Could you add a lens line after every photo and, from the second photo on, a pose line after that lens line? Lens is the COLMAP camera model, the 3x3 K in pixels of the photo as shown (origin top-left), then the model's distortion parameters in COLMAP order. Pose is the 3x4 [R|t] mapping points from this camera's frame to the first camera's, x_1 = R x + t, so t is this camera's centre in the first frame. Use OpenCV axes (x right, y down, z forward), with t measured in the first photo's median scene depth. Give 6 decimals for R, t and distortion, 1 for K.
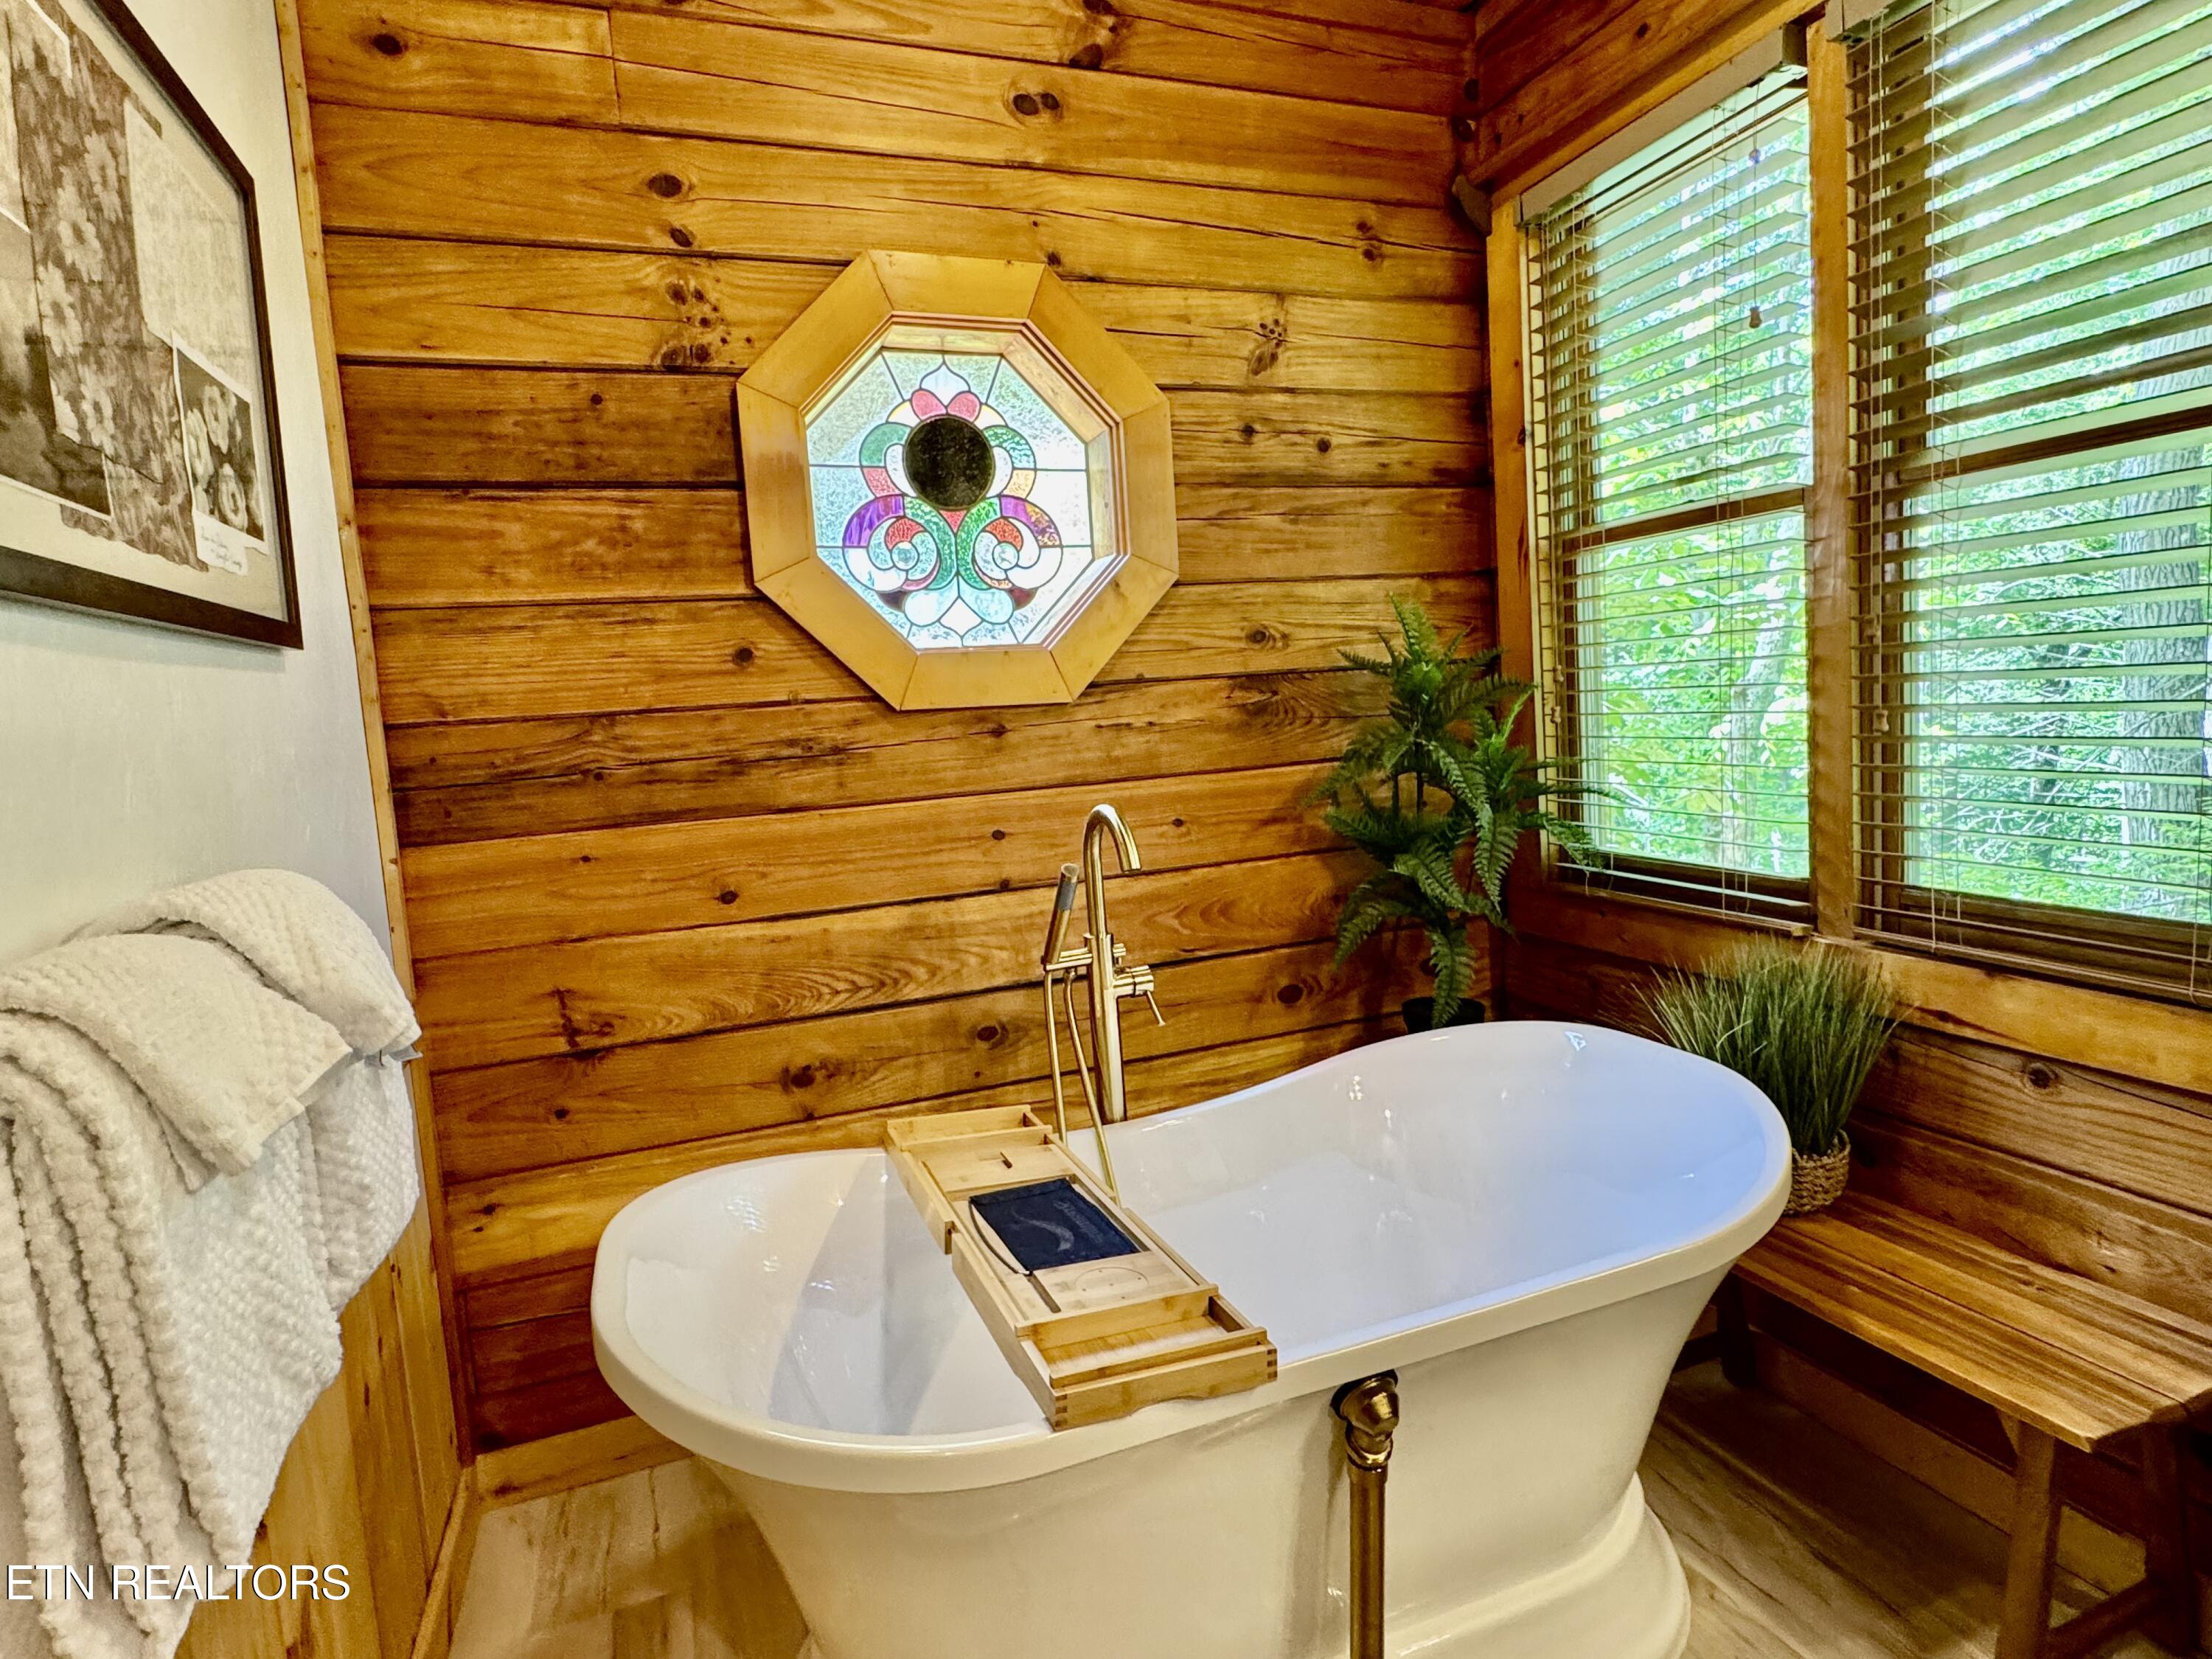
lens RADIAL K [[1180.0, 0, 1108.1], [0, 1180.0, 818.6], [0, 0, 1]] dist [-0.003165, -0.000190]
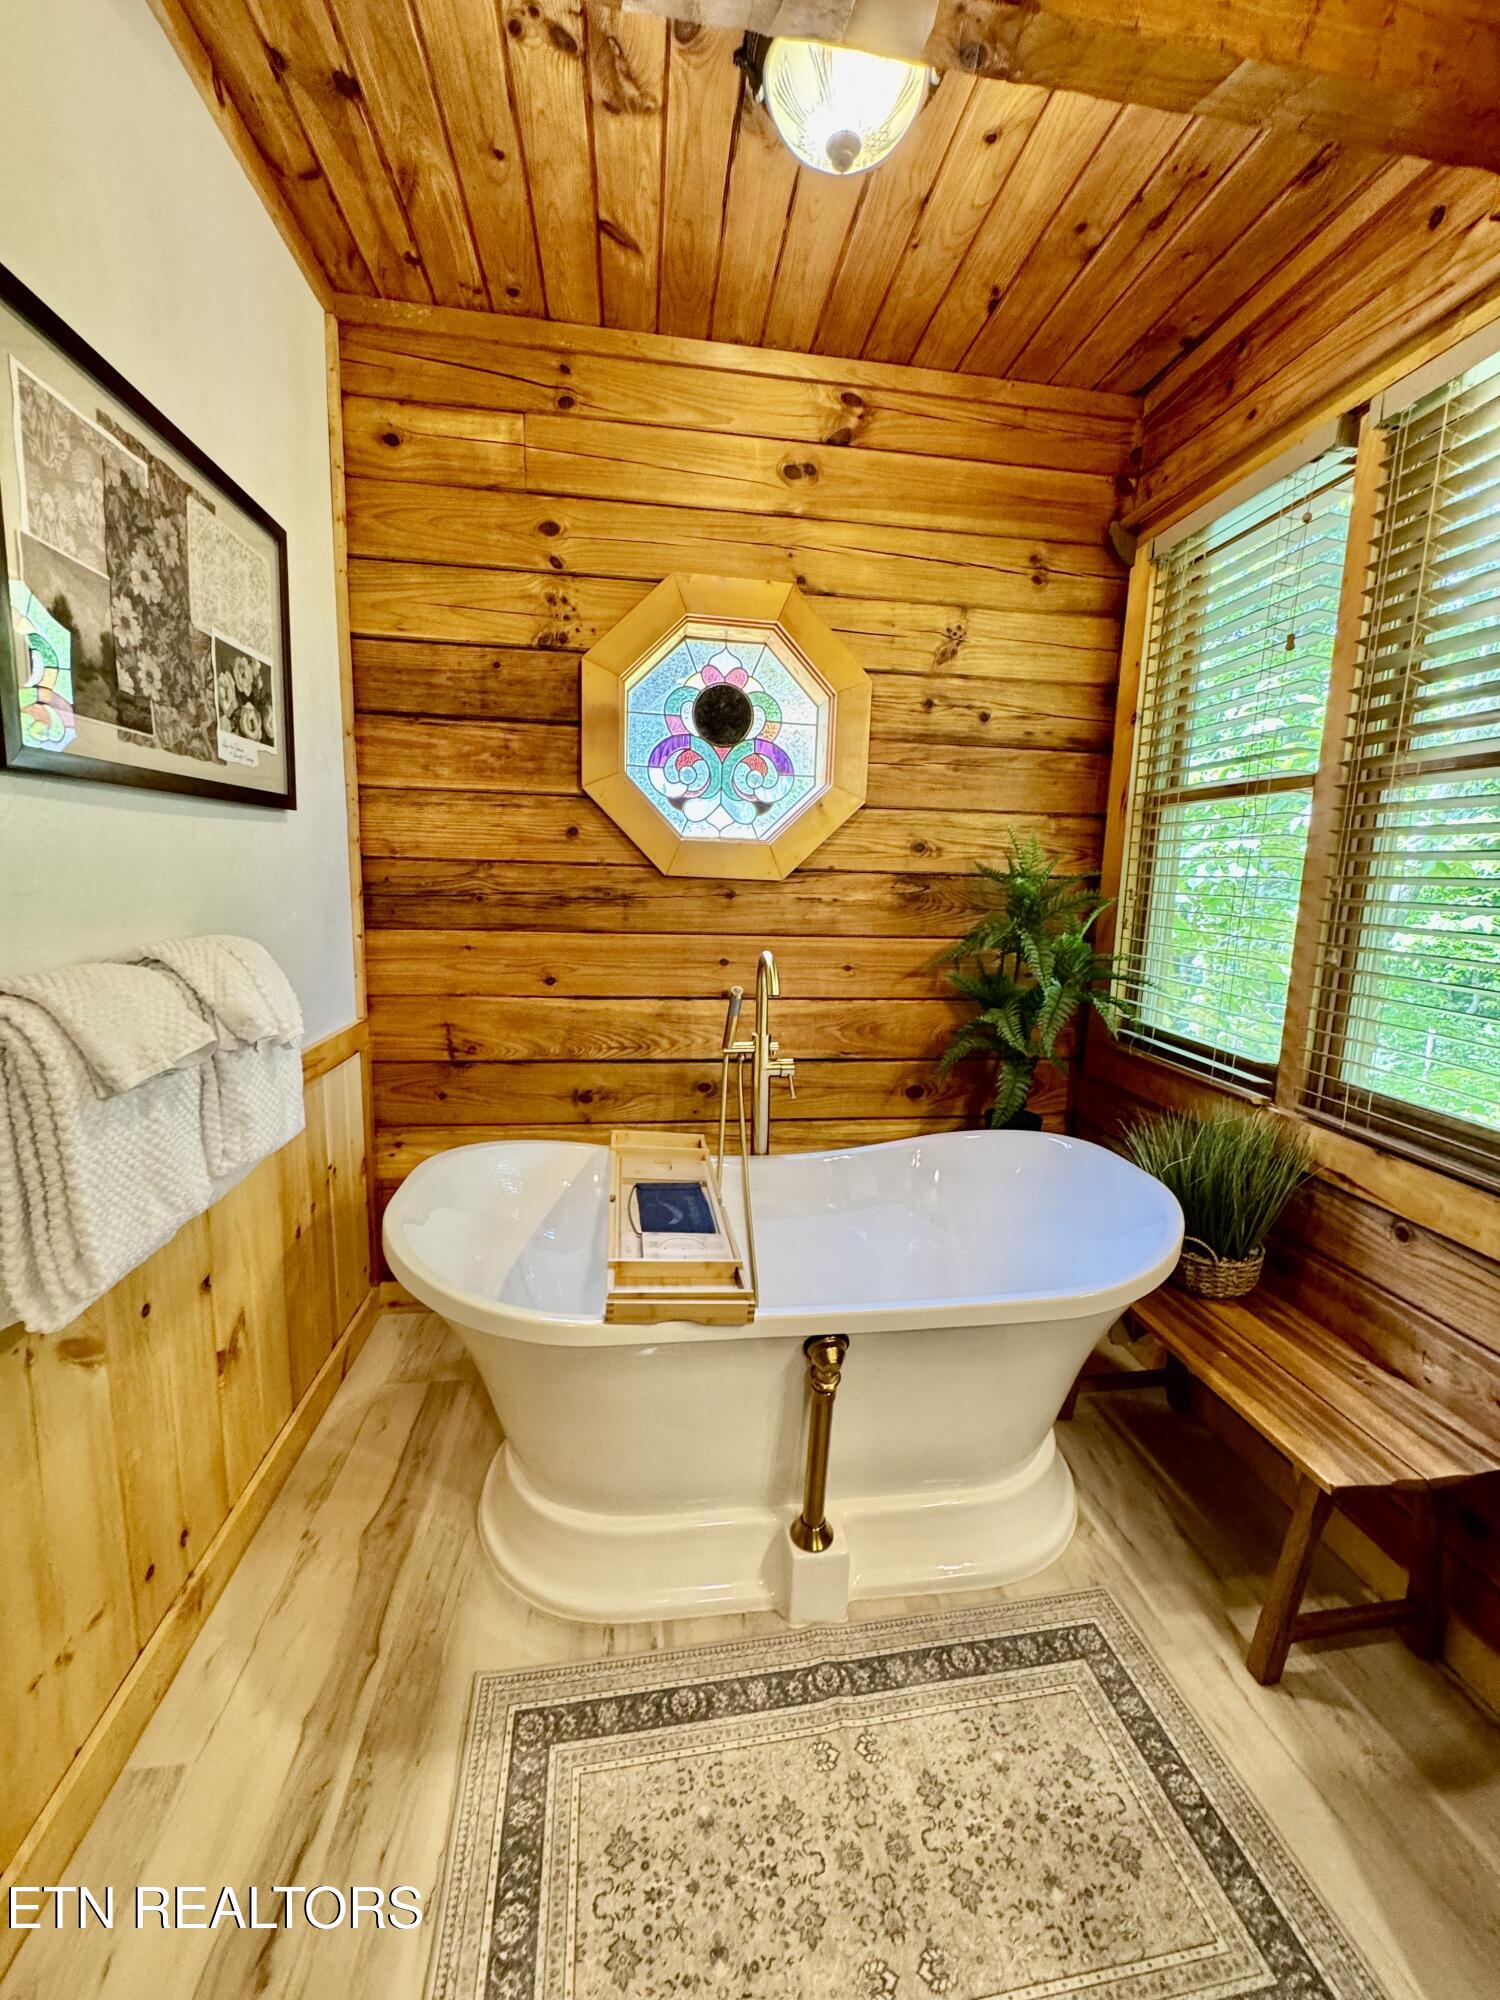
lens RADIAL K [[802.6, 0, 752.5], [0, 802.6, 998.5], [0, 0, 1]] dist [-0.004152, 0.000568]
pose [[0.972621, 0.126231, -0.195124, 0.179736], [-0.113668, 0.990734, 0.074337, -0.024812], [0.202699, -0.050122, 0.977957, -0.025926]]
